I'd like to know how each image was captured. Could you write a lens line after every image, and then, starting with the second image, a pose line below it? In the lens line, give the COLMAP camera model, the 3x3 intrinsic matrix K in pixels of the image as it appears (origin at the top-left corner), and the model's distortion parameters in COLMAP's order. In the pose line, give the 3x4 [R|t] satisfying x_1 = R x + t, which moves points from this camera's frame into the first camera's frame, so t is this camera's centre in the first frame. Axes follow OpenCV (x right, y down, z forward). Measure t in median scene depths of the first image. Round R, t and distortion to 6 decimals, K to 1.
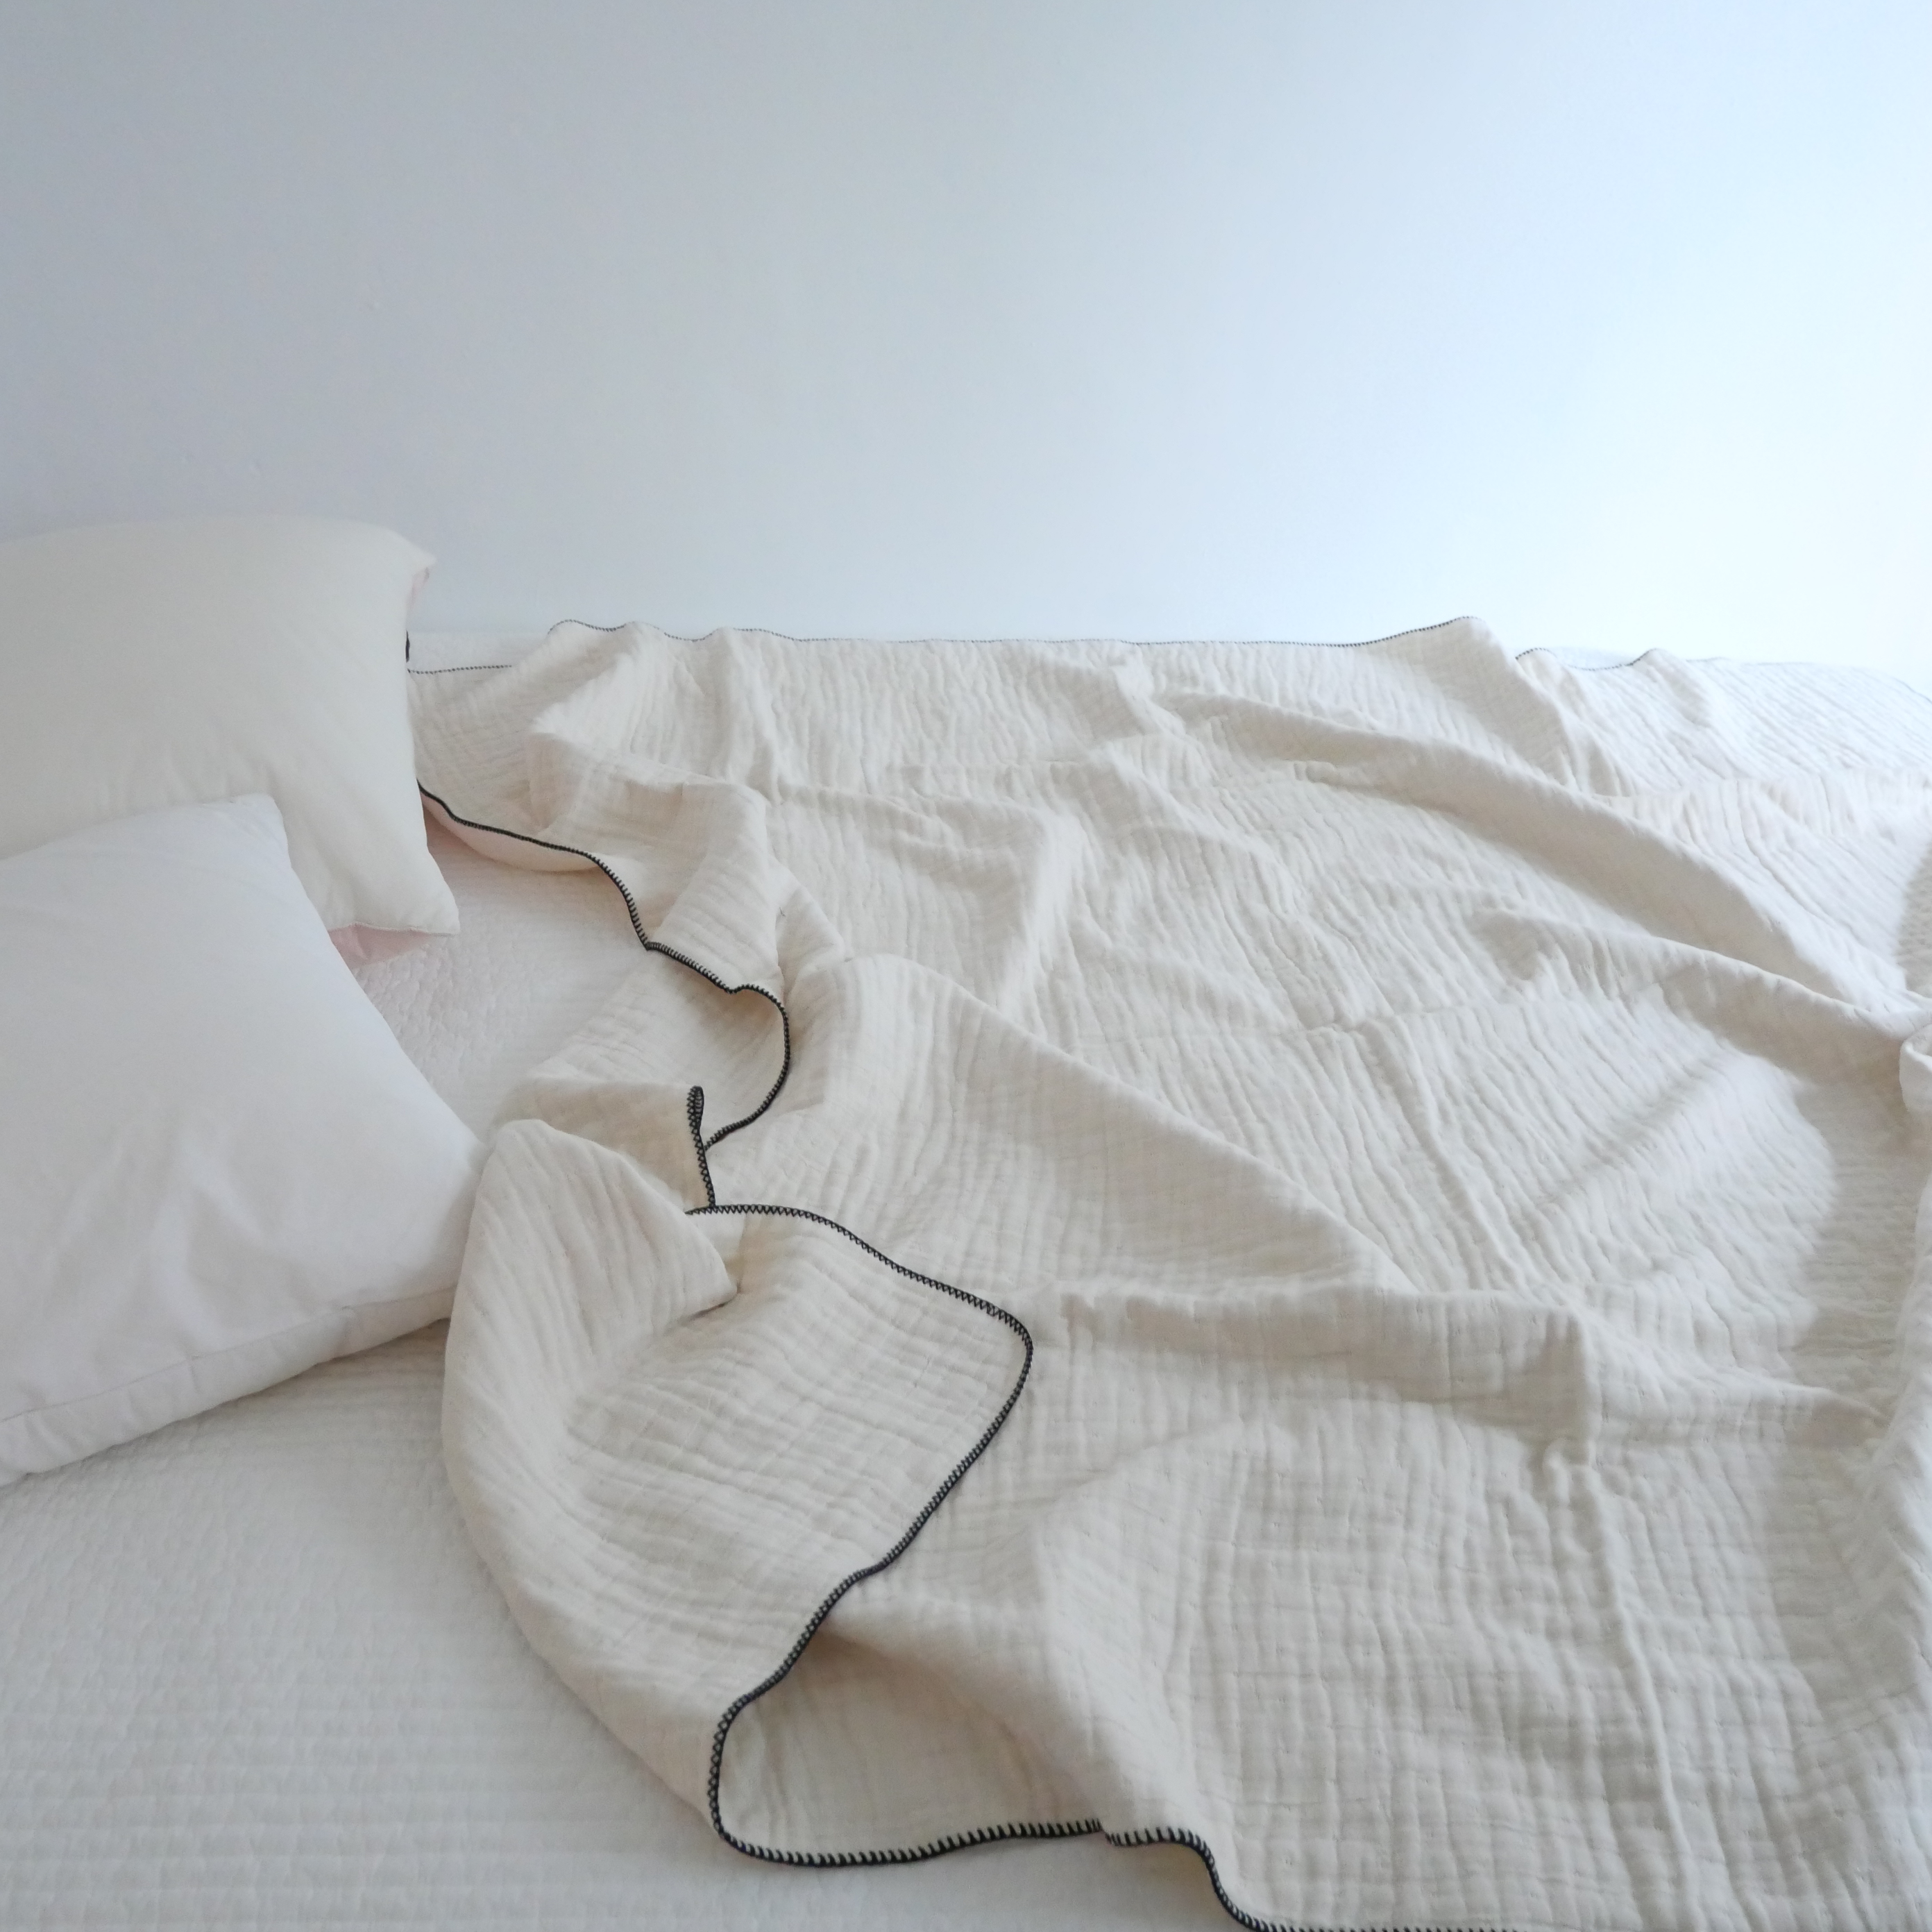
lens RADIAL K [[1951.0, 0, 966.0], [0, 1951.0, 966.0], [0, 0, 1]] dist [-0.066916, 0.024893]
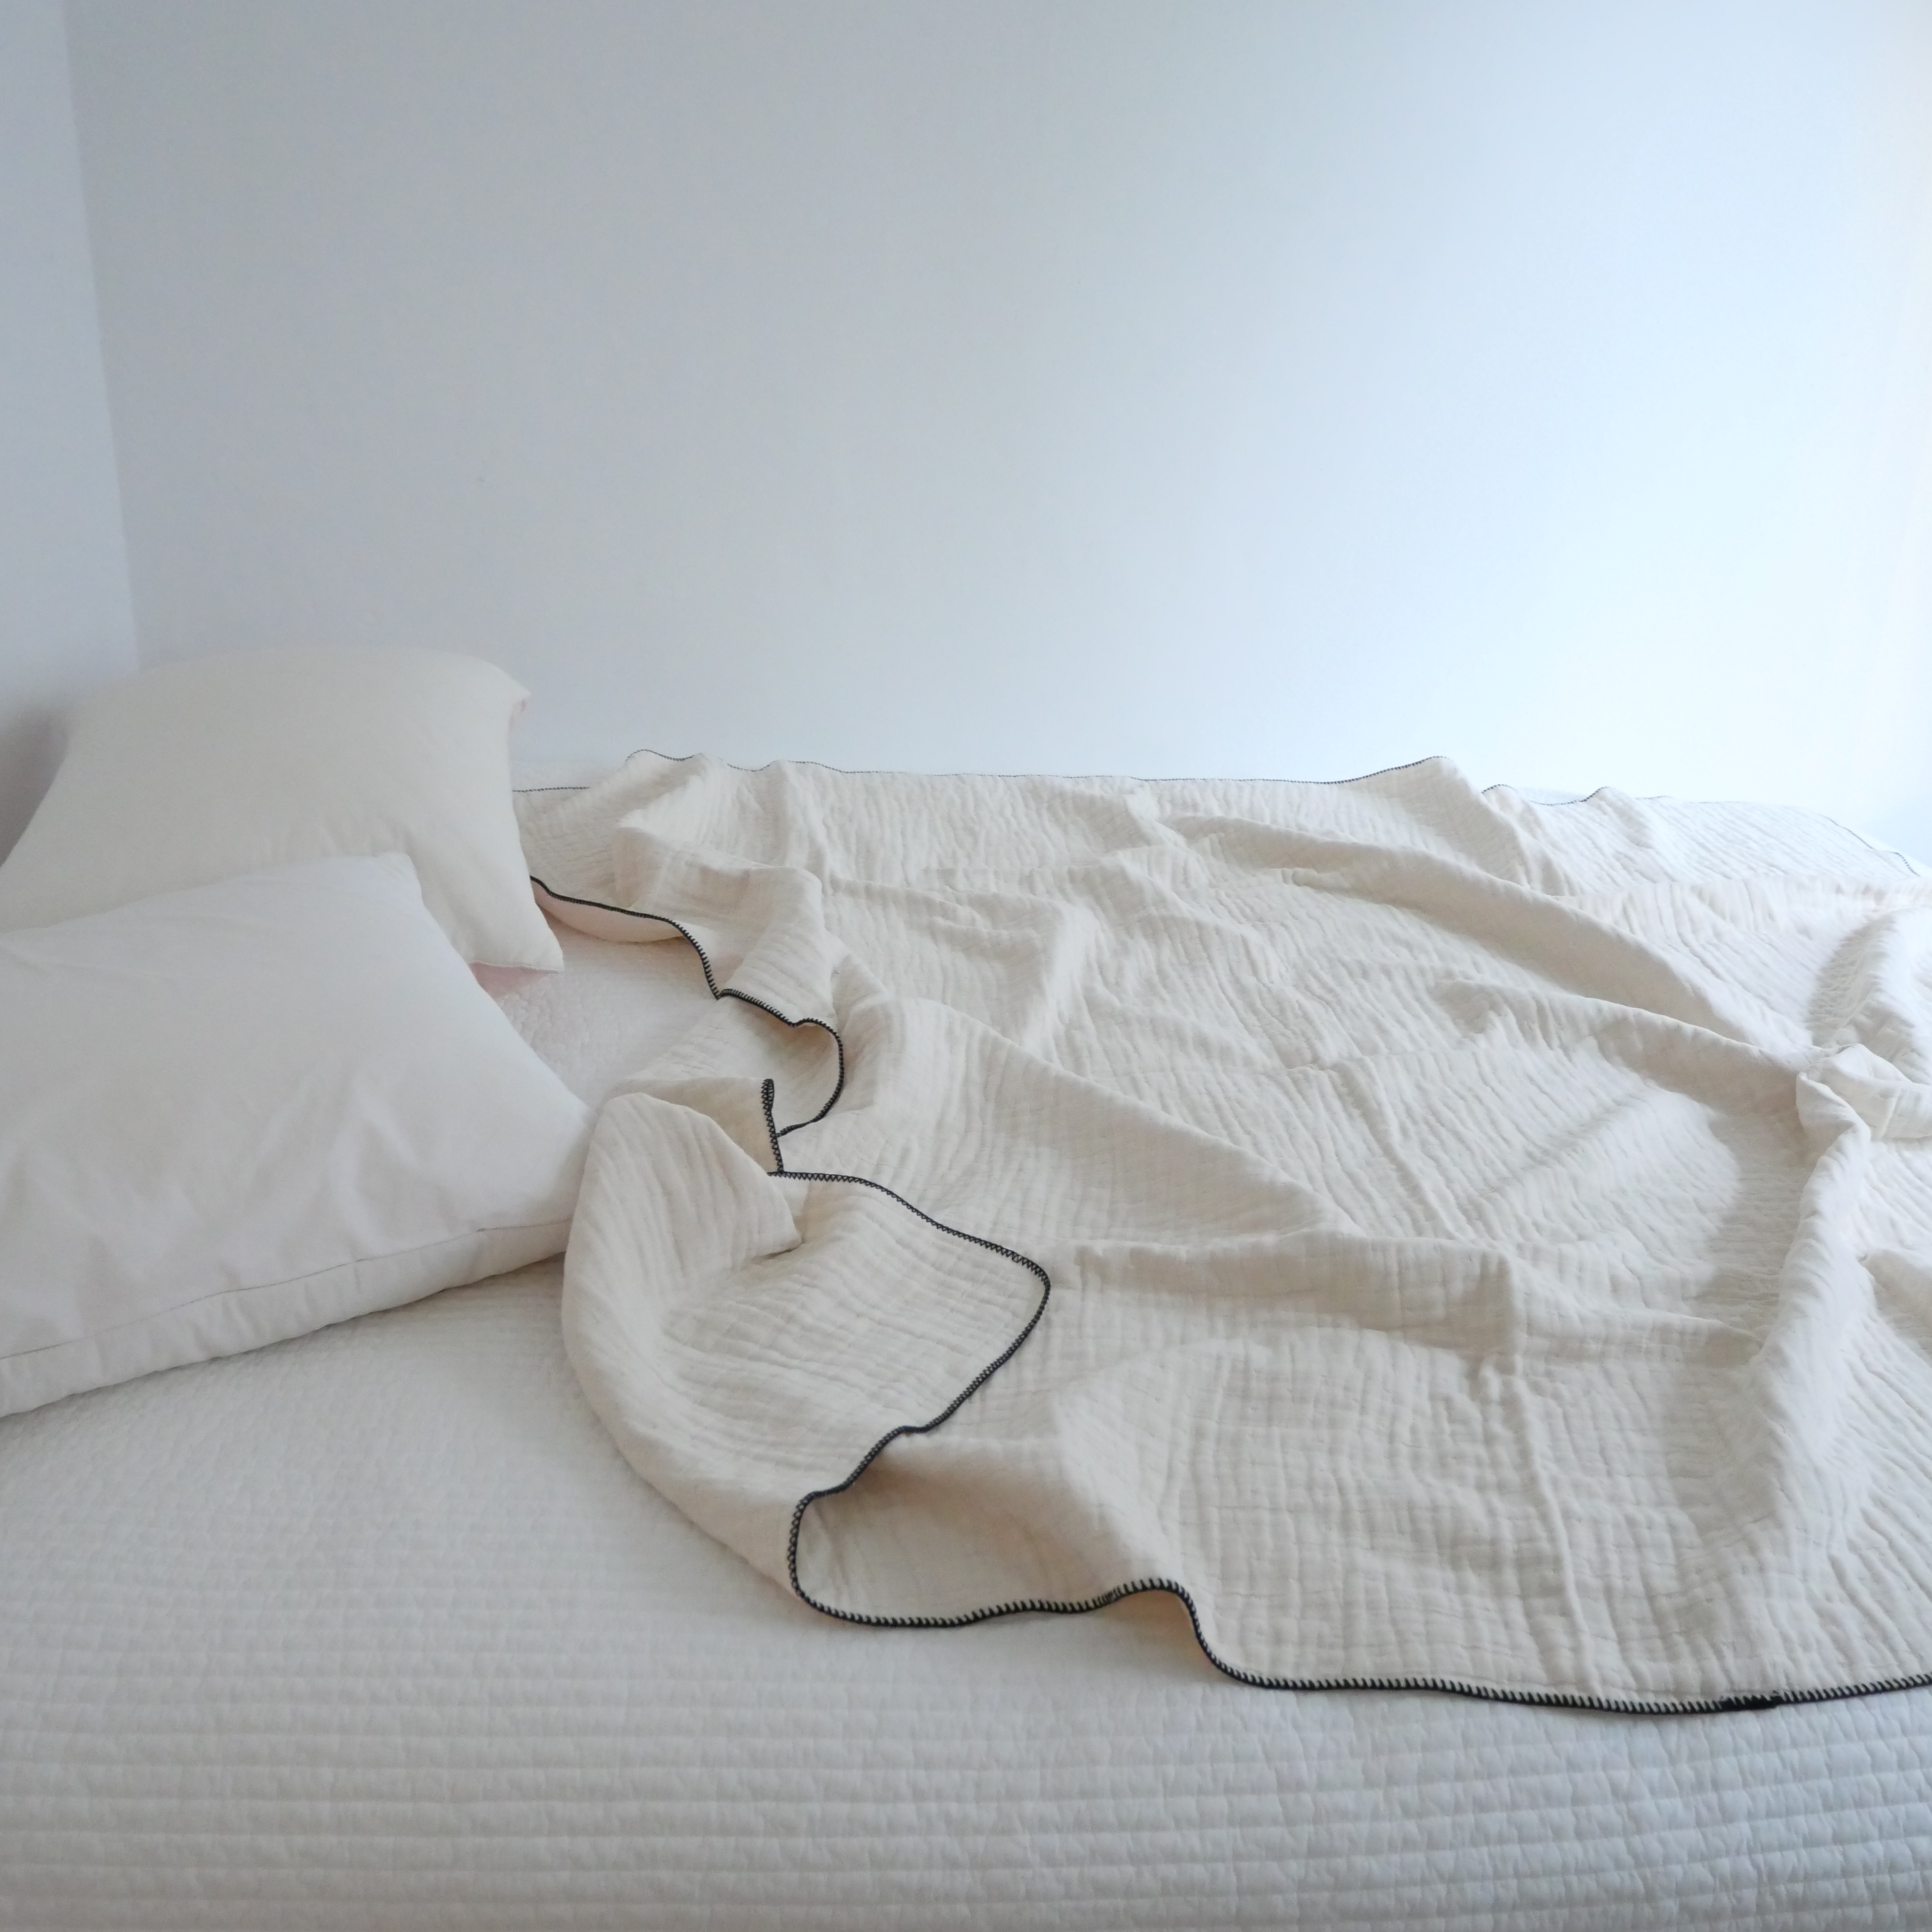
lens RADIAL K [[1951.0, 0, 966.0], [0, 1951.0, 966.0], [0, 0, 1]] dist [-0.066916, 0.024893]
pose [[0.999903, 0.010927, -0.008691, -0.008972], [-0.011878, 0.992930, -0.118105, 0.141471], [0.007339, 0.118196, 0.992963, -0.202326]]
